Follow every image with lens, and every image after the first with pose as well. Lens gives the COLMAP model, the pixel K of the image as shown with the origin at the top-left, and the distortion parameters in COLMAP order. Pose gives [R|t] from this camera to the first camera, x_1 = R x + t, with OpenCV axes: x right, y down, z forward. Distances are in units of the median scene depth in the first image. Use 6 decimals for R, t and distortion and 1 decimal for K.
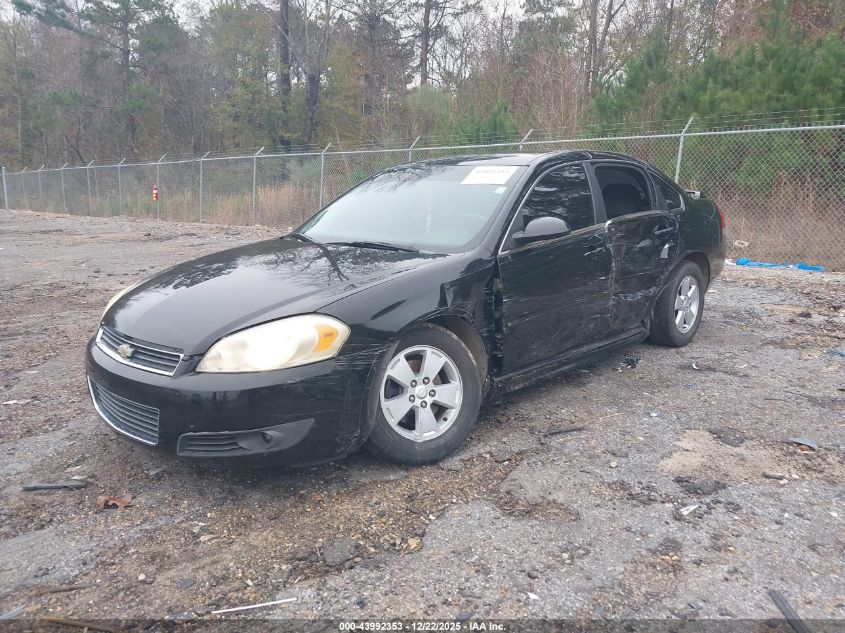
lens RADIAL K [[663.4, 0, 426.2], [0, 663.4, 314.7], [0, 0, 1]] dist [0.001058, -0.004266]
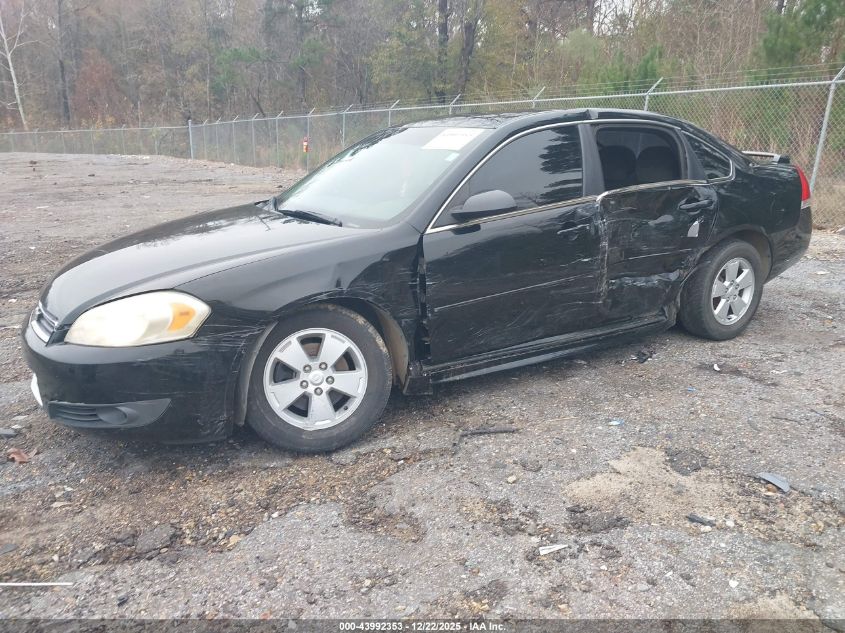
lens RADIAL K [[663.4, 0, 421.4], [0, 663.4, 315.5], [0, 0, 1]] dist [0.001058, -0.004266]
pose [[0.967314, 0.068174, -0.244246, 0.348009], [-0.050681, 0.995726, 0.077207, -0.049165], [0.248466, -0.062305, 0.966635, 0.130796]]
